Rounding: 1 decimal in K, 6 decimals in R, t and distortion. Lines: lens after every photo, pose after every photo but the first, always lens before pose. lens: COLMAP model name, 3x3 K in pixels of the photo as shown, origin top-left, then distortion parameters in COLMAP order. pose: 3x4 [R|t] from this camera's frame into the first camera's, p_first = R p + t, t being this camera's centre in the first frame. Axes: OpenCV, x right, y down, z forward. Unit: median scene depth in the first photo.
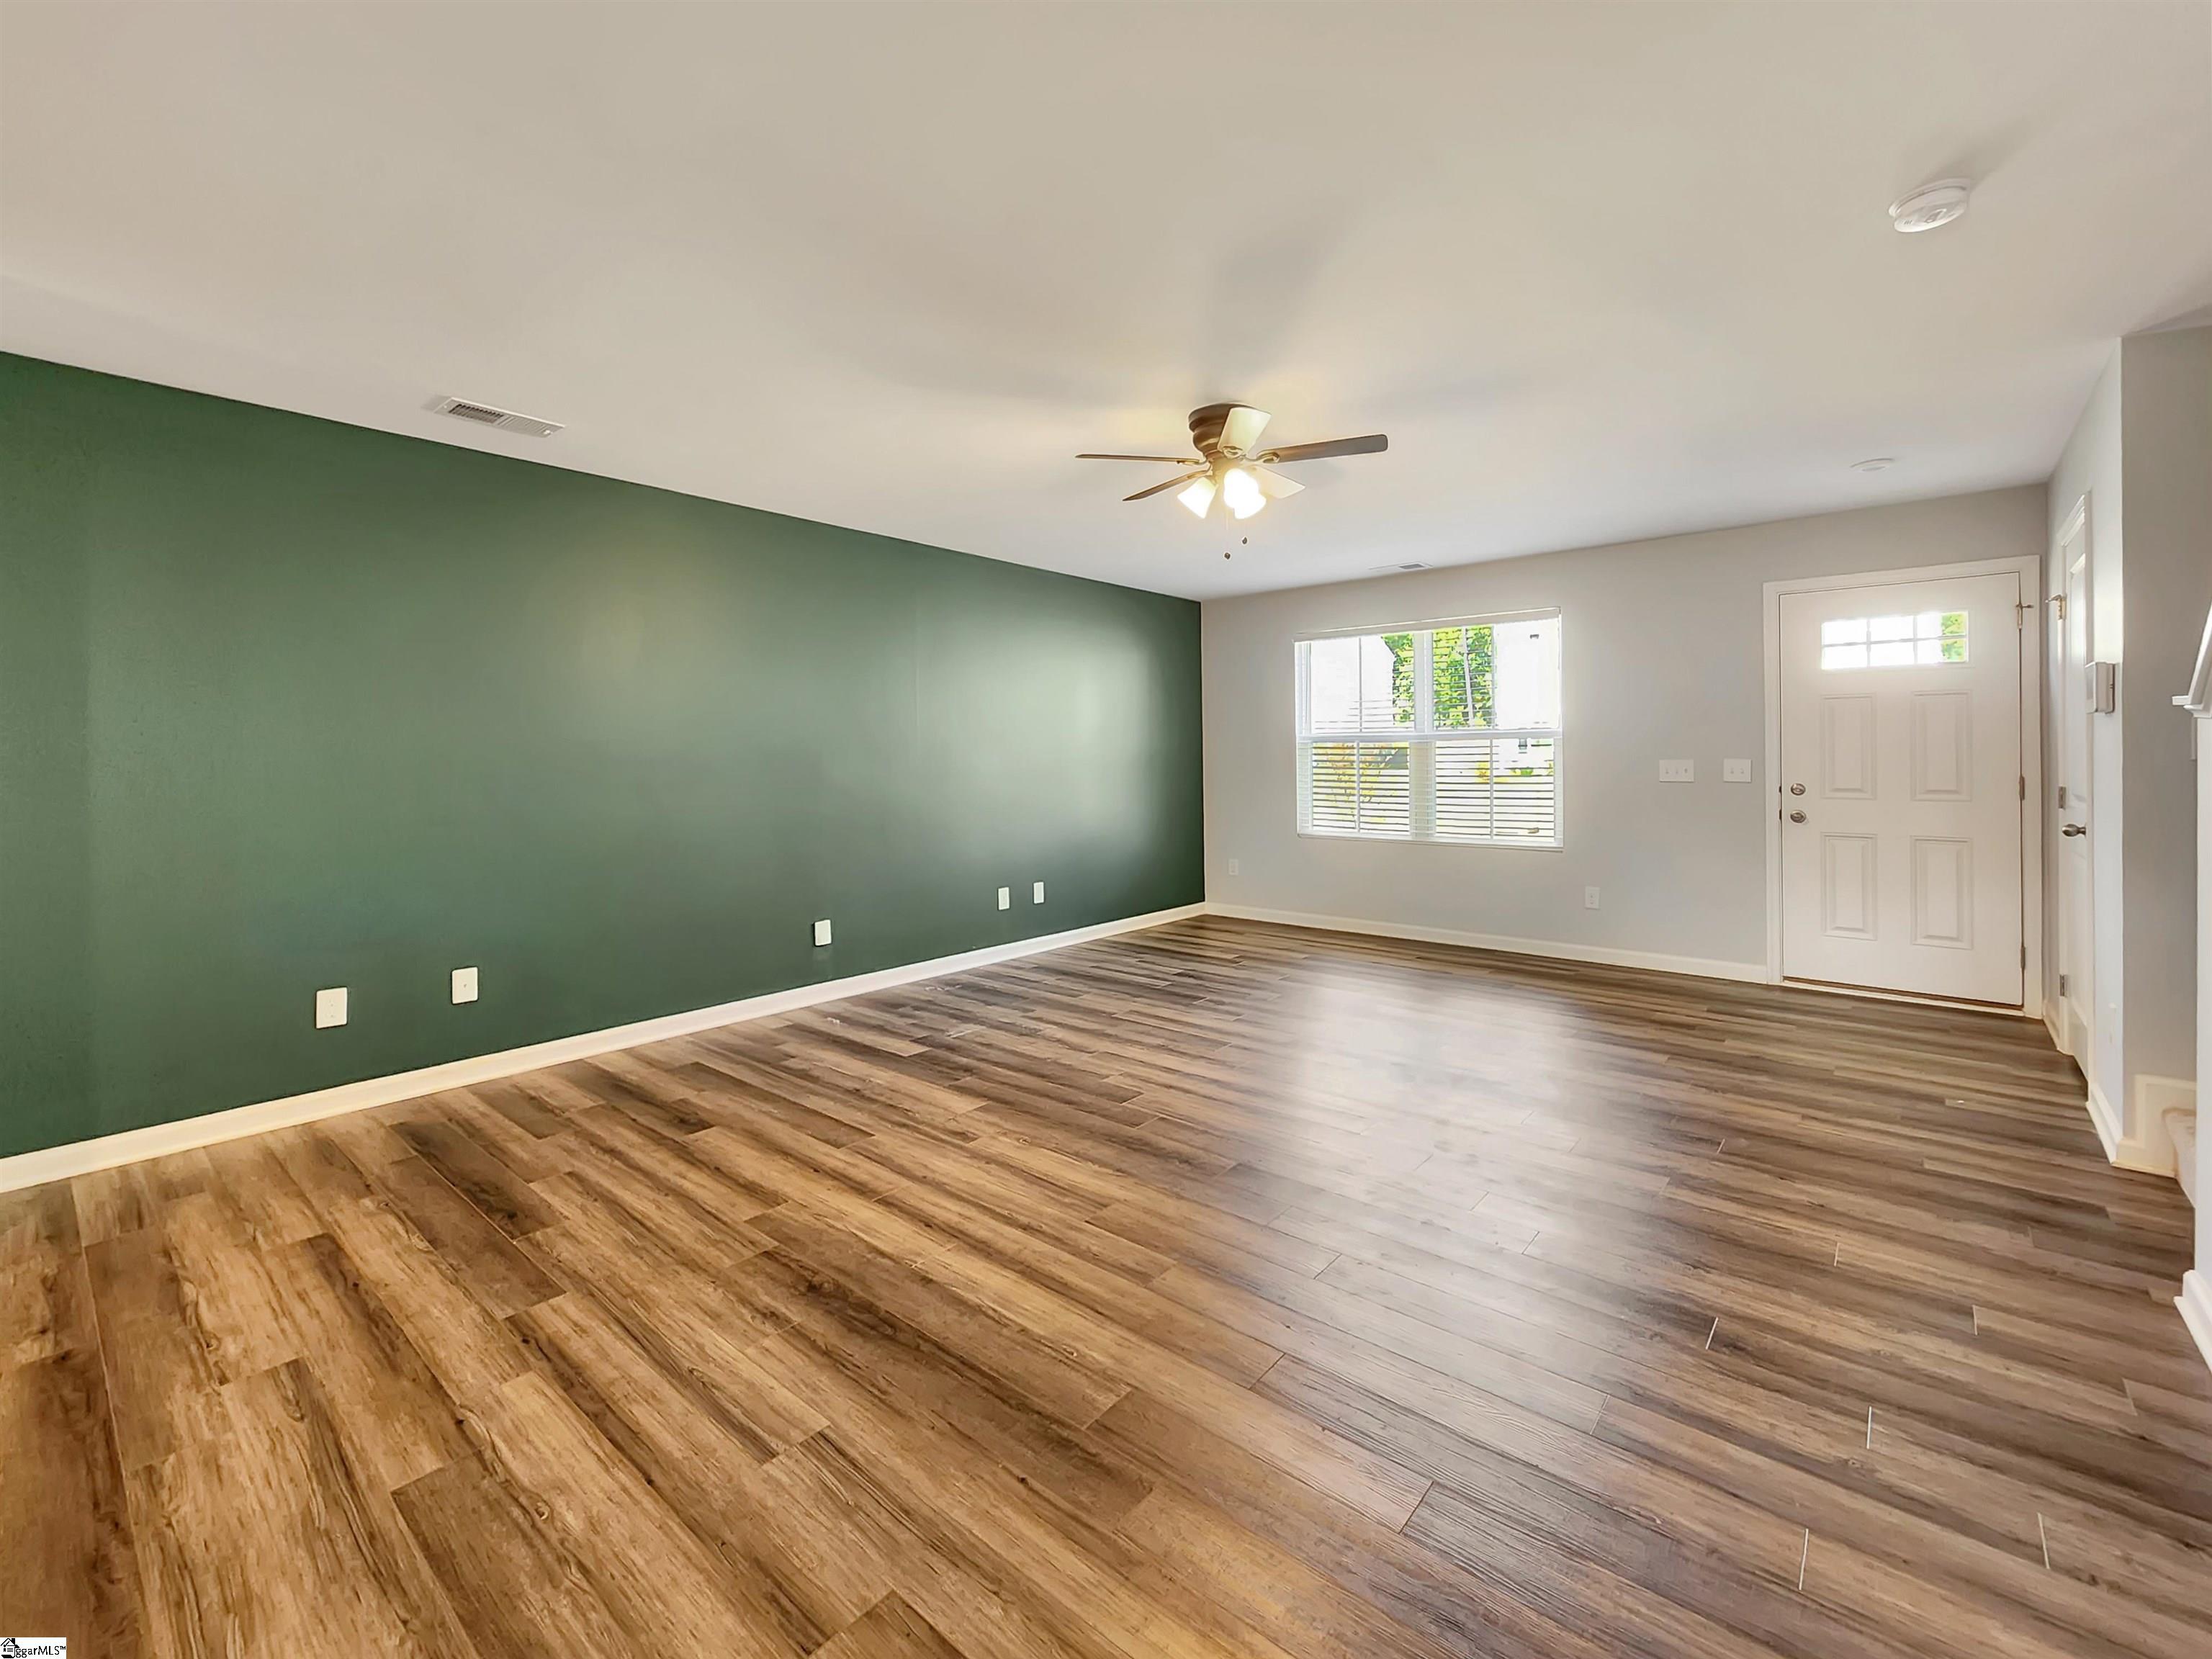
lens RADIAL K [[950.1, 0, 1109.3], [0, 950.1, 754.6], [0, 0, 1]] dist [-0.000027, -0.000220]
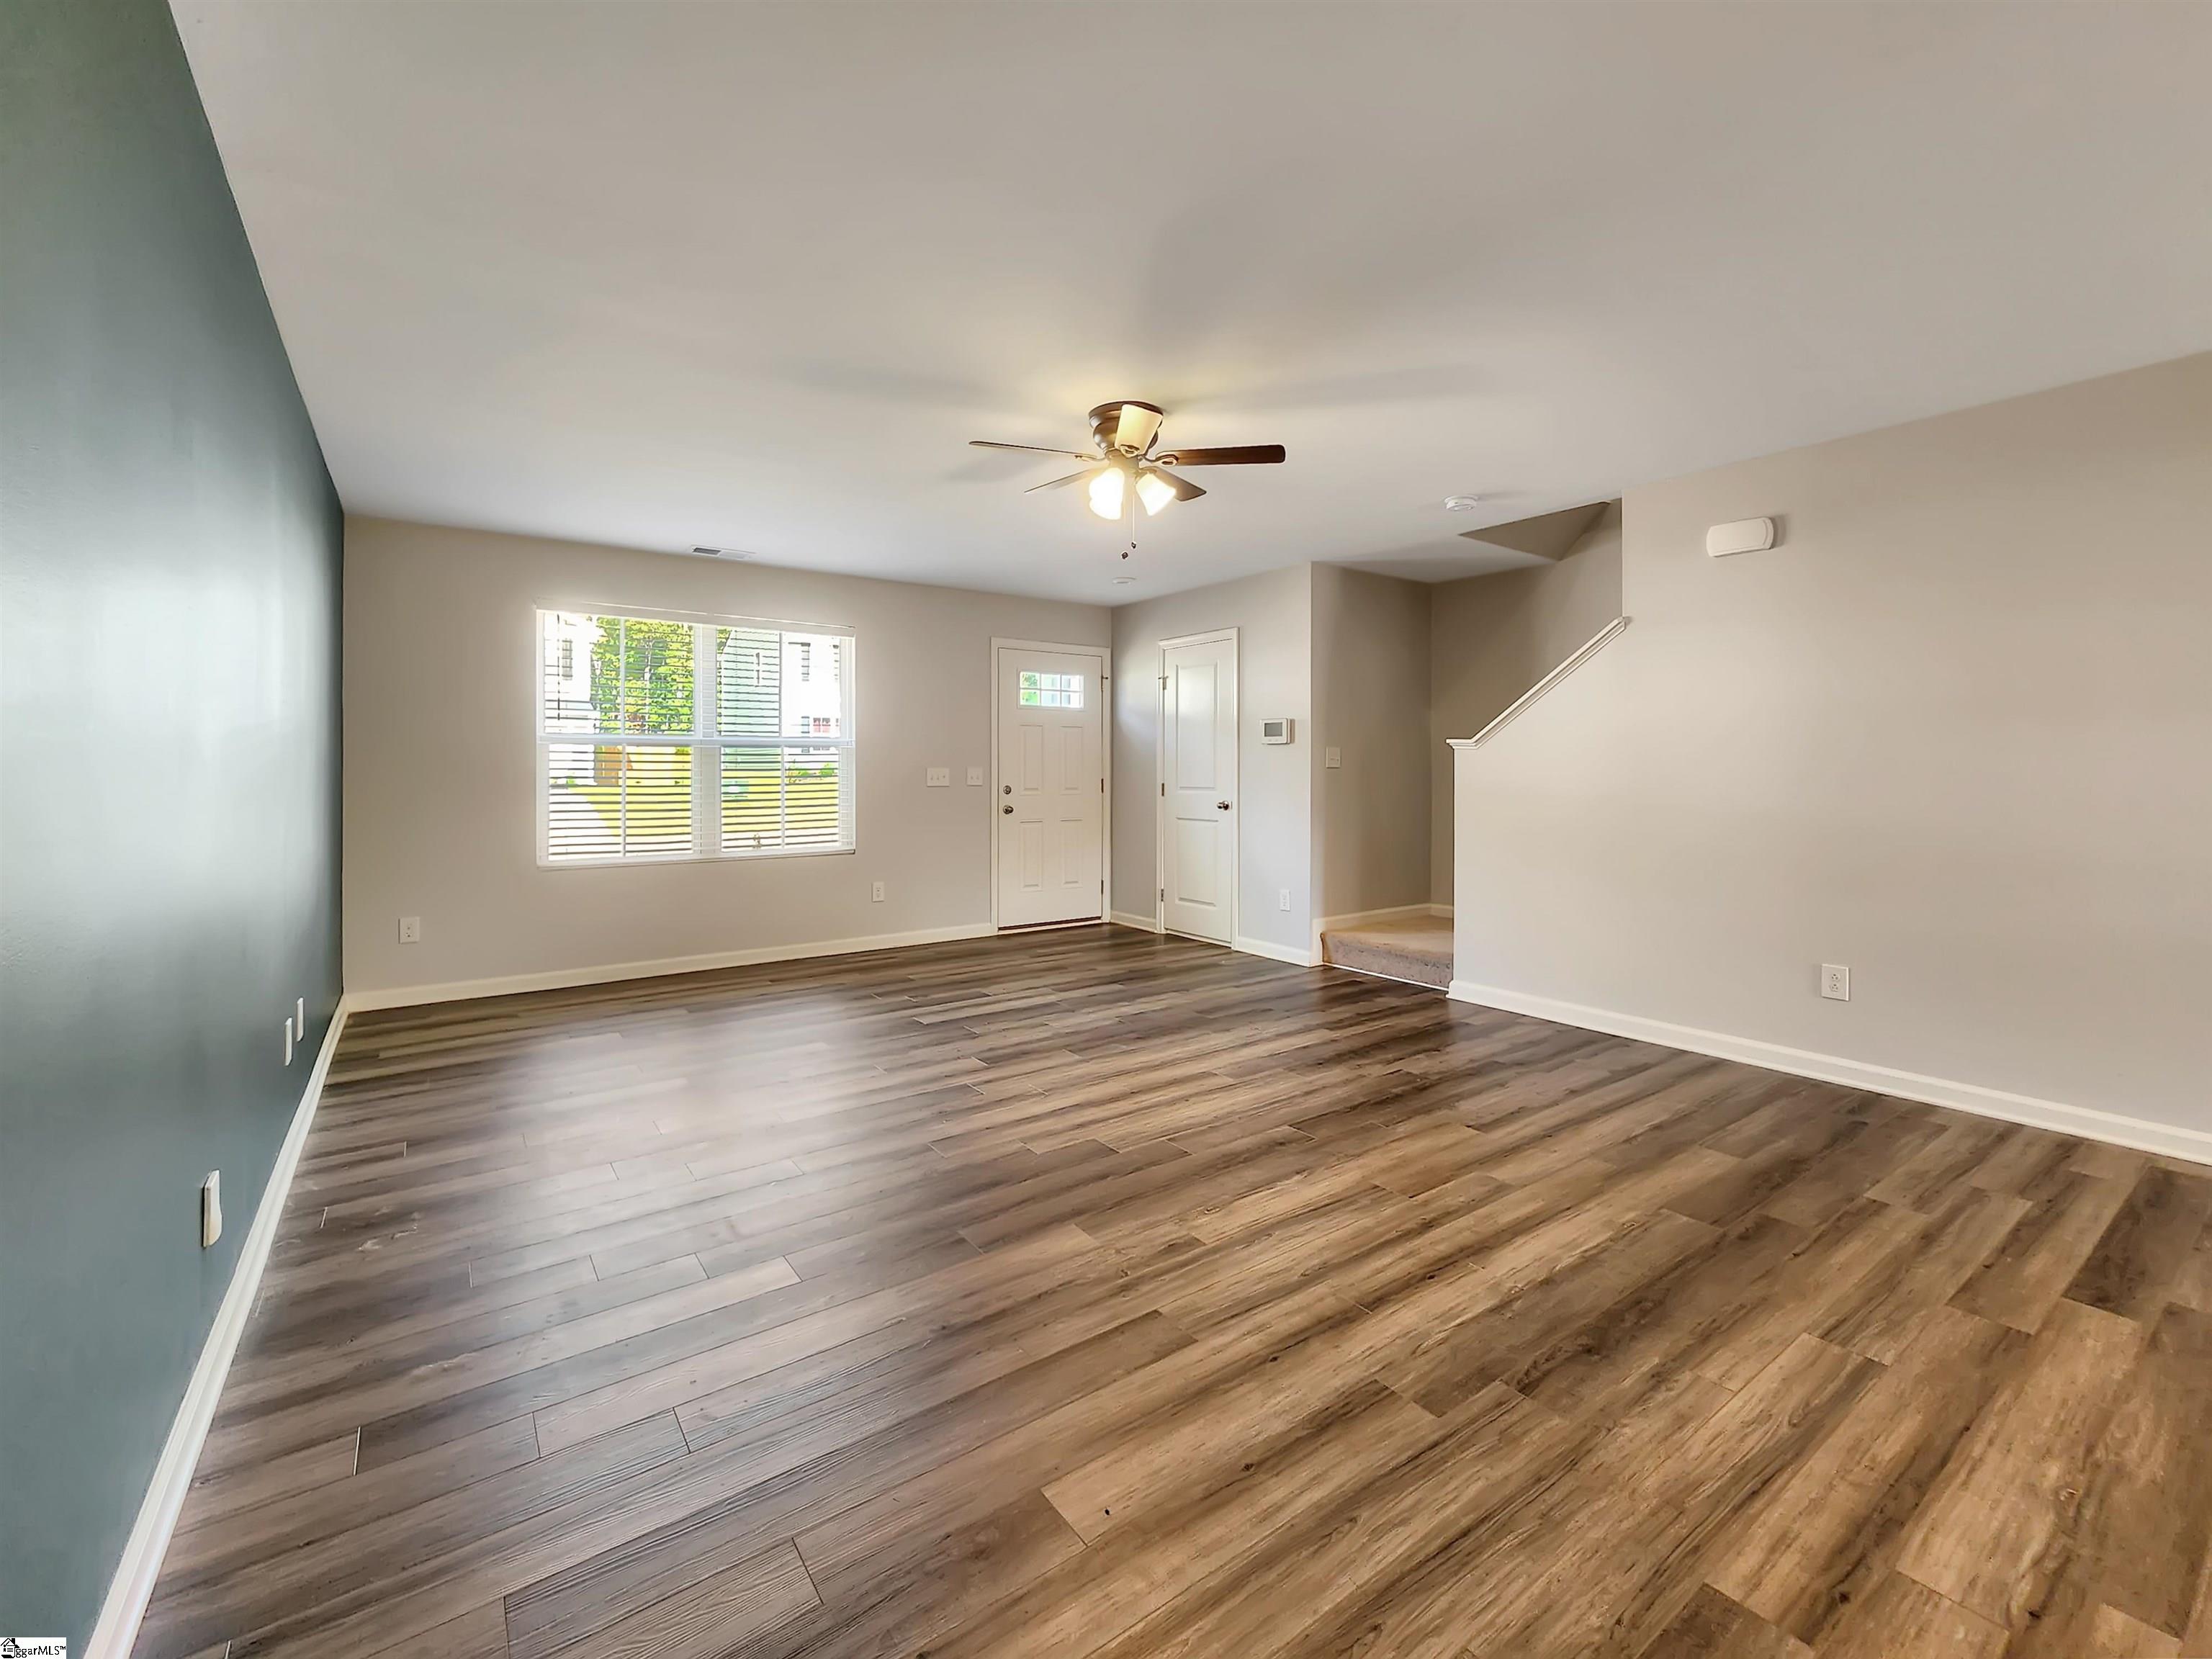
lens RADIAL K [[937.1, 0, 1097.5], [0, 937.1, 736.8], [0, 0, 1]] dist [0.010459, -0.003832]
pose [[0.240294, 0.038126, 0.969951, -0.977001], [-0.004529, 0.999262, -0.038156, 0.018476], [-0.970690, 0.004775, 0.240290, 0.928655]]
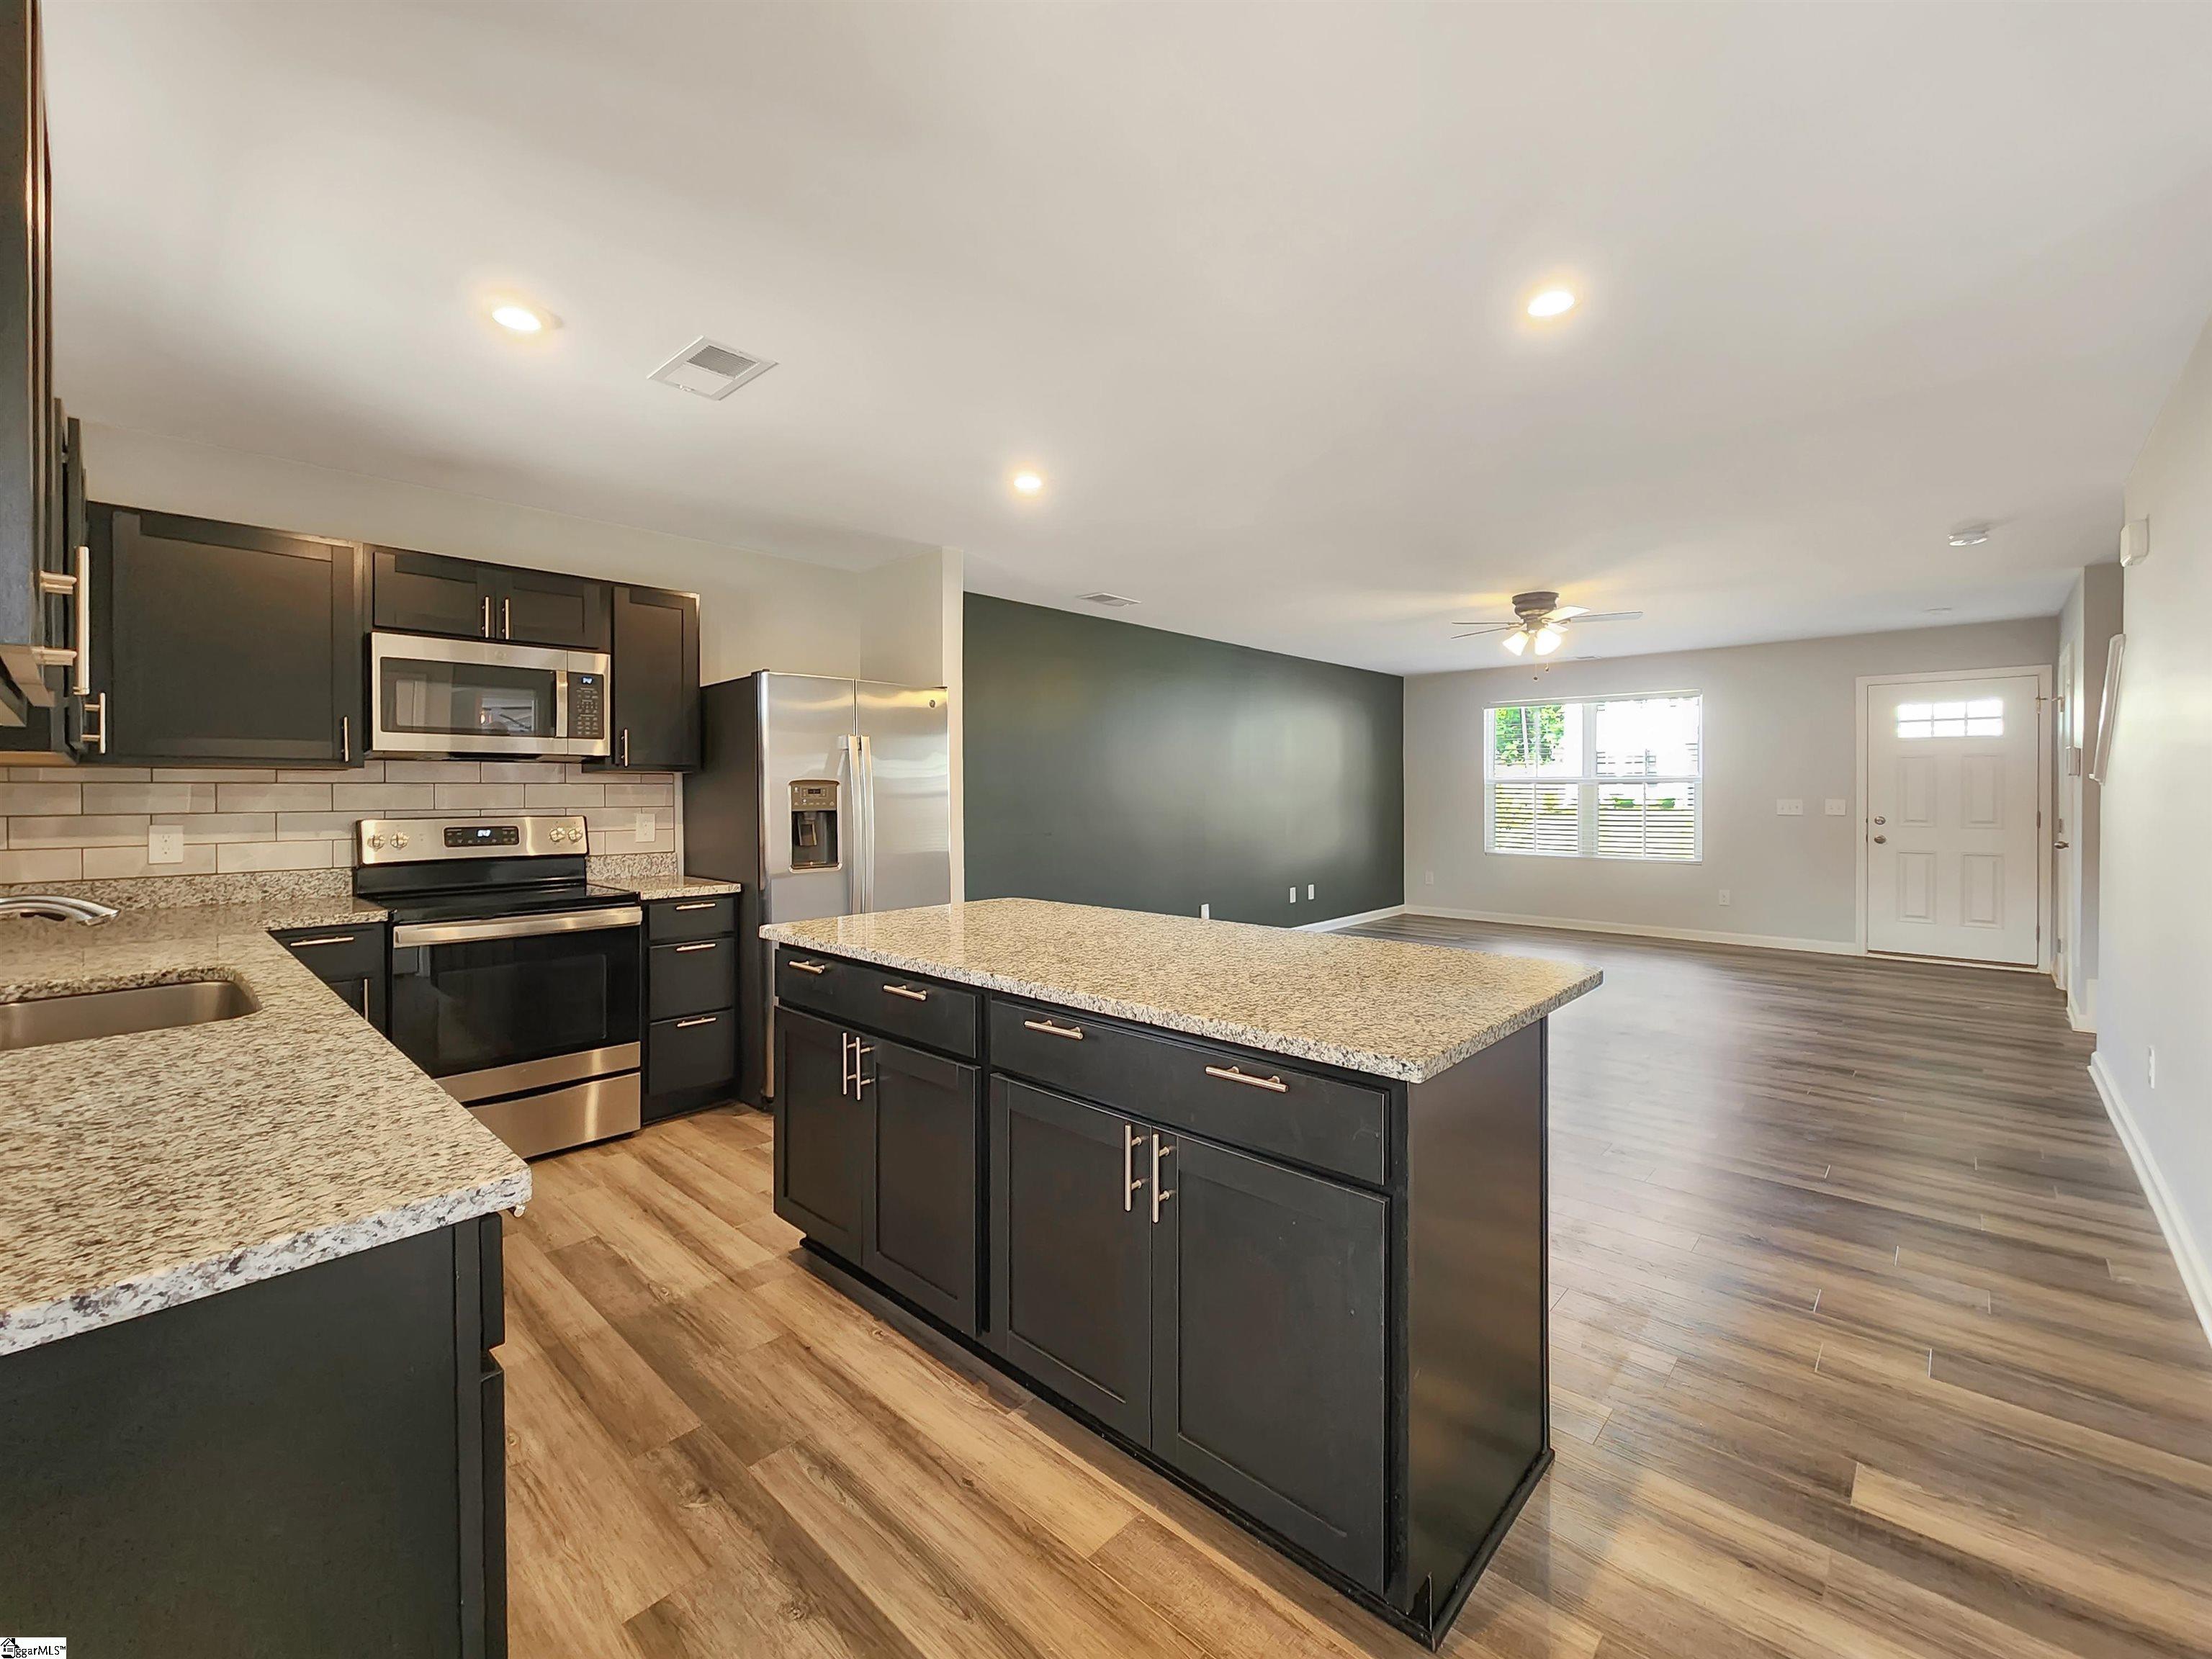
lens RADIAL K [[929.0, 0, 1100.8], [0, 929.0, 794.7], [0, 0, 1]] dist [-0.000582, -0.000417]
pose [[0.998608, 0.003164, -0.052647, -0.648158], [-0.002694, 0.999956, 0.008996, -0.020536], [0.052674, -0.008841, 0.998573, -0.795764]]
